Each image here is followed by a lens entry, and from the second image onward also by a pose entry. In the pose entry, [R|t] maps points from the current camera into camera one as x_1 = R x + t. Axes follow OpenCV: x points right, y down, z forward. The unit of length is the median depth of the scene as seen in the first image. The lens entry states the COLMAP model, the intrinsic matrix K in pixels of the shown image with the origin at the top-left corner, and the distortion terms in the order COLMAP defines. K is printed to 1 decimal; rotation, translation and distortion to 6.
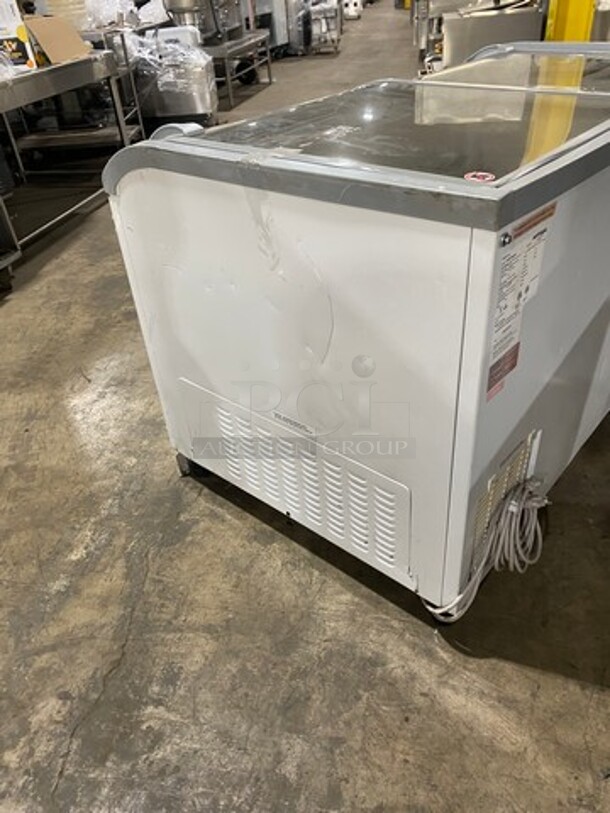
lens RADIAL K [[622.6, 0, 305.0], [0, 622.6, 406.5], [0, 0, 1]] dist [-0.000231, 0.000387]
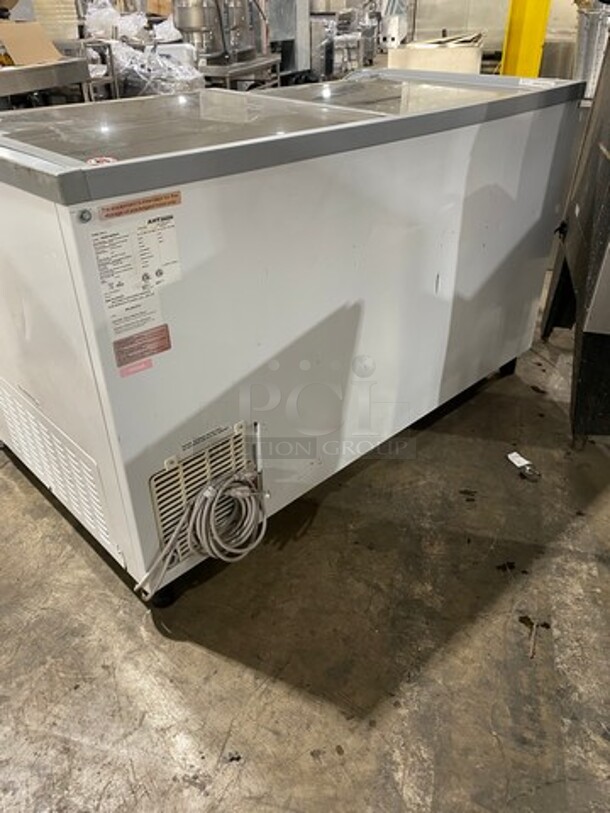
lens RADIAL K [[622.6, 0, 305.0], [0, 622.6, 406.5], [0, 0, 1]] dist [-0.000231, 0.000387]
pose [[0.994424, 0.094044, -0.047717, 0.129704], [-0.095749, 0.994798, -0.034787, 0.009784], [0.044198, 0.039161, 0.998255, -0.006649]]
